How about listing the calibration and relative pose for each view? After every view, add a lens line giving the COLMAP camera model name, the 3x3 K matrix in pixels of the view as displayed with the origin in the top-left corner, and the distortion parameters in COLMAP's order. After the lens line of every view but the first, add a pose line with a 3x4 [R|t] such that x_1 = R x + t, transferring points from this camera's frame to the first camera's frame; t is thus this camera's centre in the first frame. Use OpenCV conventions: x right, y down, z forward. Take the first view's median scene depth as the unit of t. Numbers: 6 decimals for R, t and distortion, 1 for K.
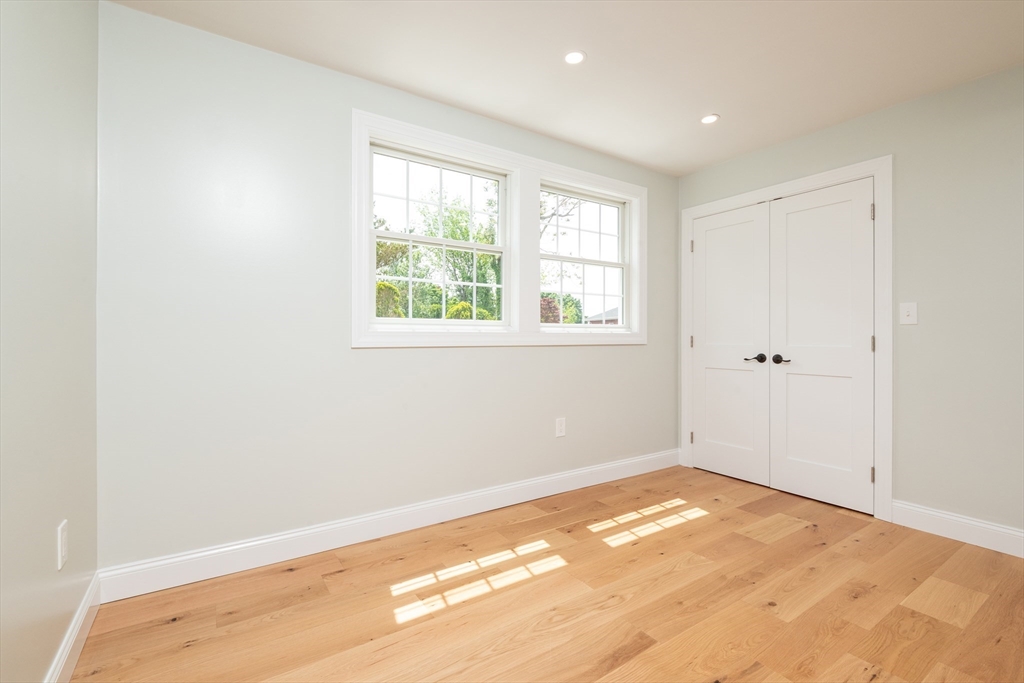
lens RADIAL K [[456.9, 0, 513.4], [0, 456.9, 336.9], [0, 0, 1]] dist [0.000347, -0.000737]
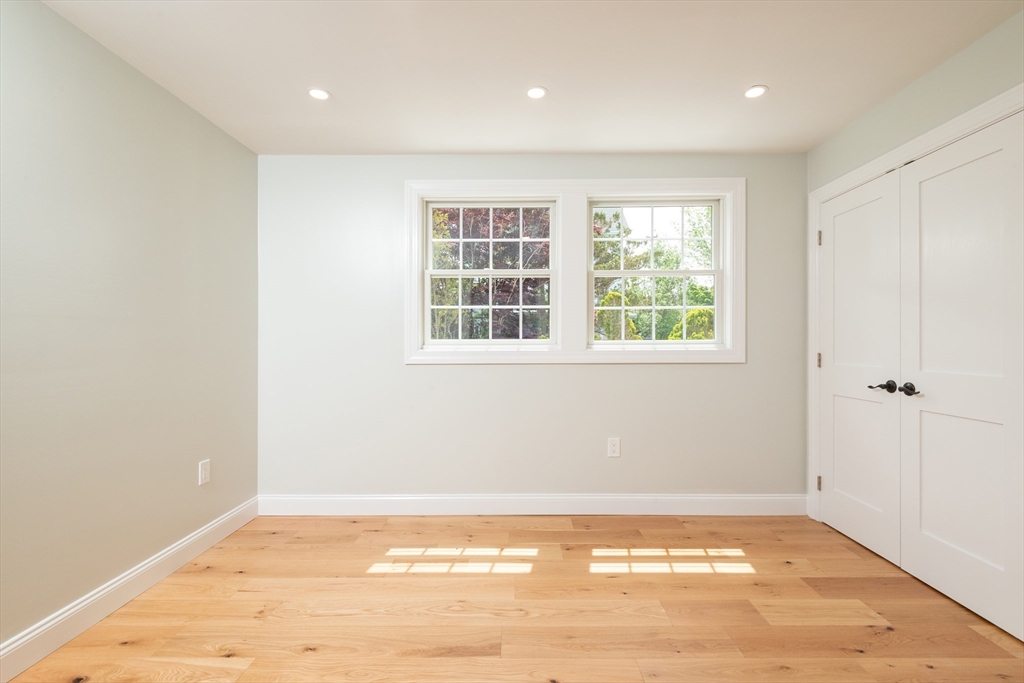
lens RADIAL K [[460.6, 0, 526.7], [0, 460.6, 341.3], [0, 0, 1]] dist [0.004602, 0.000525]
pose [[0.830155, -0.004323, -0.557515, 0.561456], [0.005650, 0.999984, 0.000659, -0.034474], [0.557504, -0.003697, 0.830166, 0.087334]]
